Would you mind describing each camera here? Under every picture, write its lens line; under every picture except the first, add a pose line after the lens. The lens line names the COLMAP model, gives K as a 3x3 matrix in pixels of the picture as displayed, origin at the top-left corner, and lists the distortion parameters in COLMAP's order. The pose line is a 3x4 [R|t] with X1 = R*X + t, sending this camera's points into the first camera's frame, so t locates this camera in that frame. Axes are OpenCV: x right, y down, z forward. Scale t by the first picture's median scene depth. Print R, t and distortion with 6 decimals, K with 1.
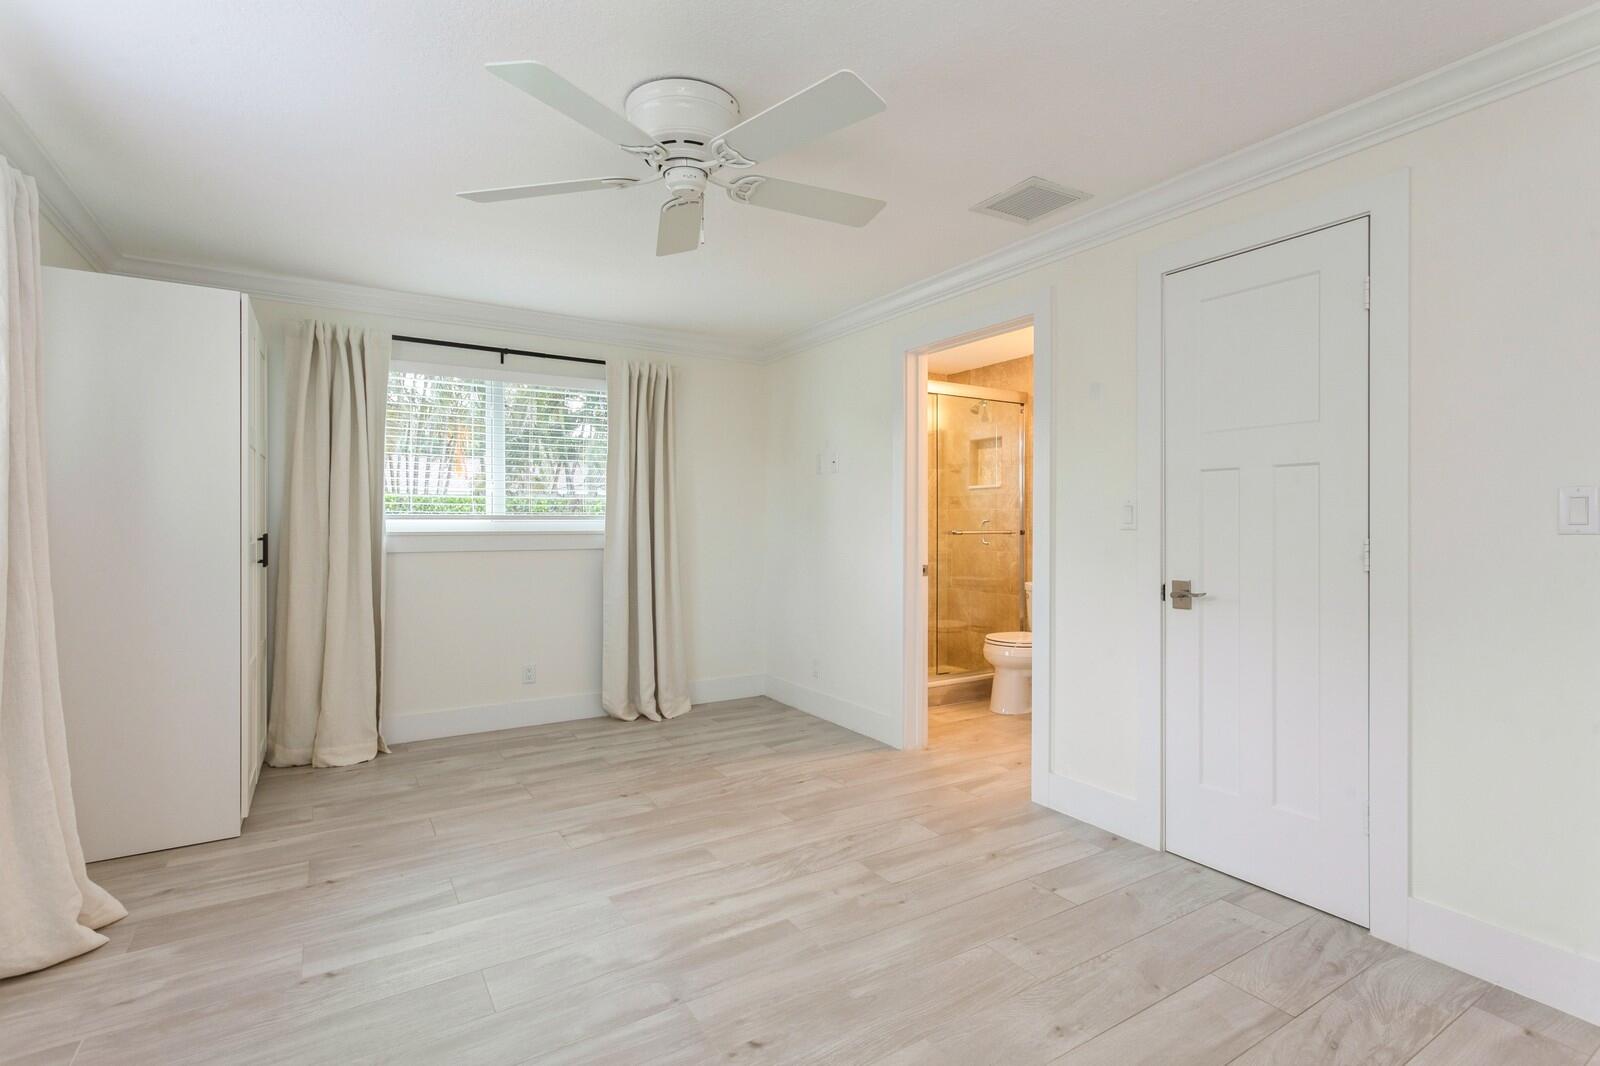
lens RADIAL K [[762.5, 0, 793.7], [0, 762.5, 515.4], [0, 0, 1]] dist [0.004946, -0.000105]
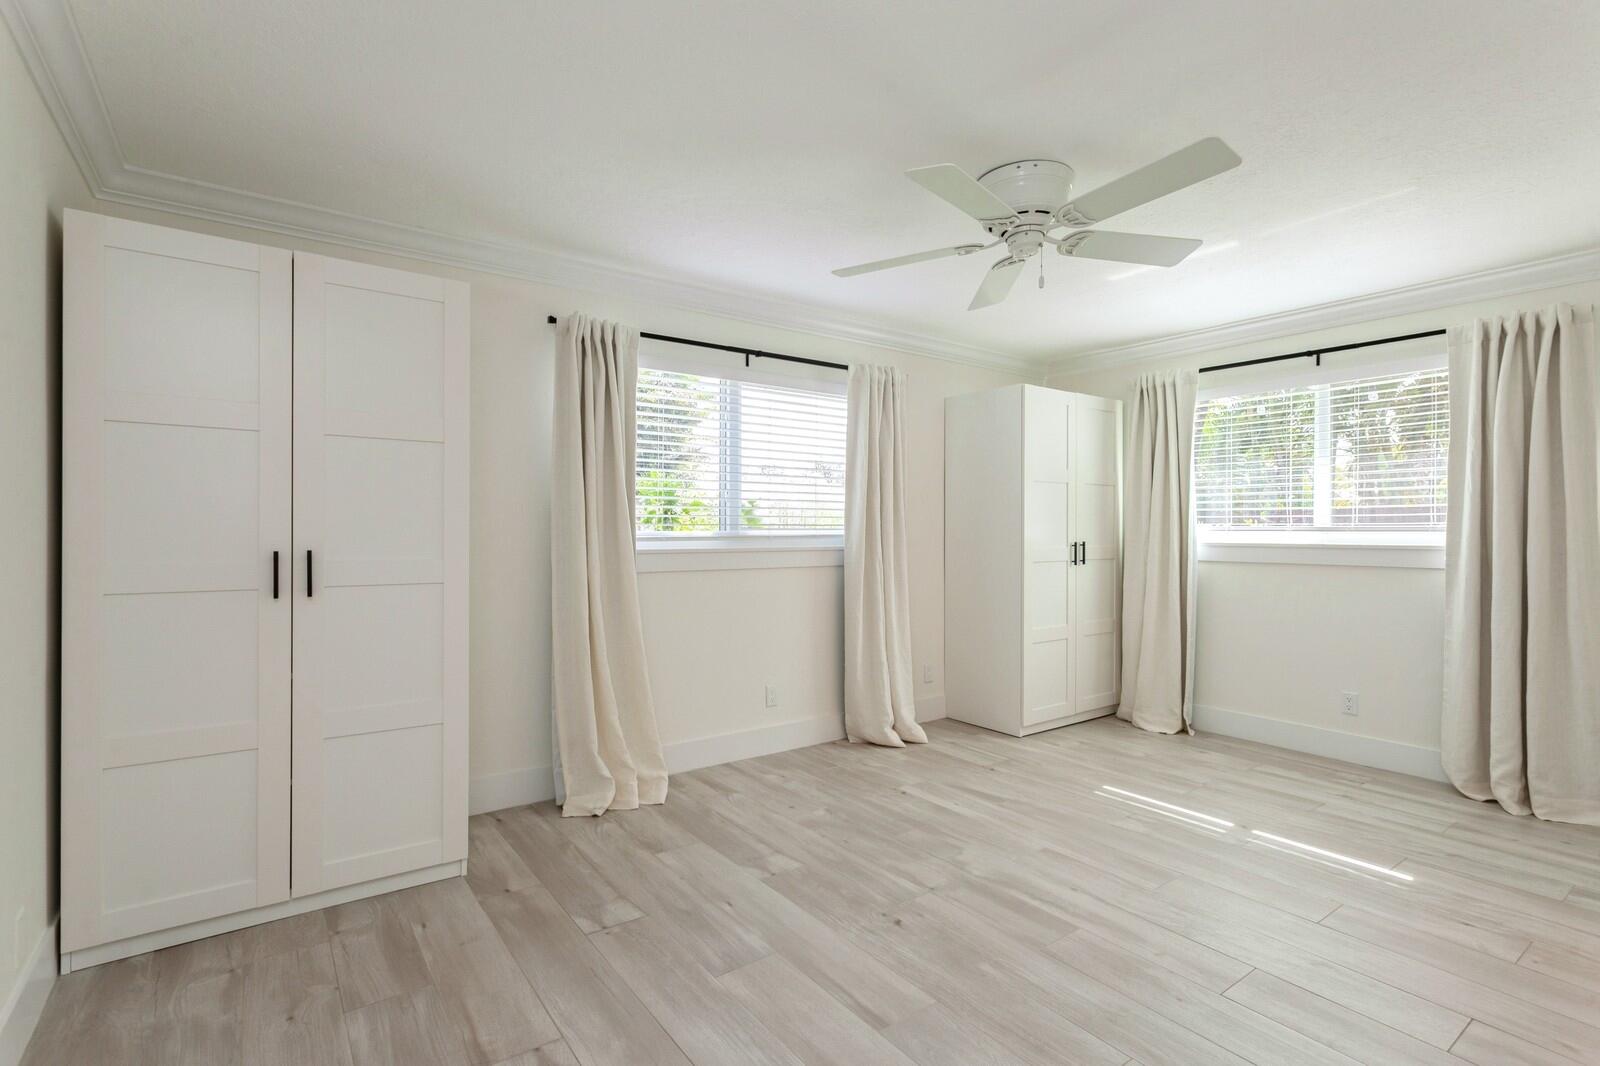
lens RADIAL K [[762.5, 0, 794.2], [0, 762.5, 539.6], [0, 0, 1]] dist [0.004946, -0.000105]
pose [[0.065700, 0.010813, -0.997781, 0.683529], [0.005425, 0.999923, 0.011193, 0.001199], [0.997825, -0.006148, 0.065636, 0.394598]]
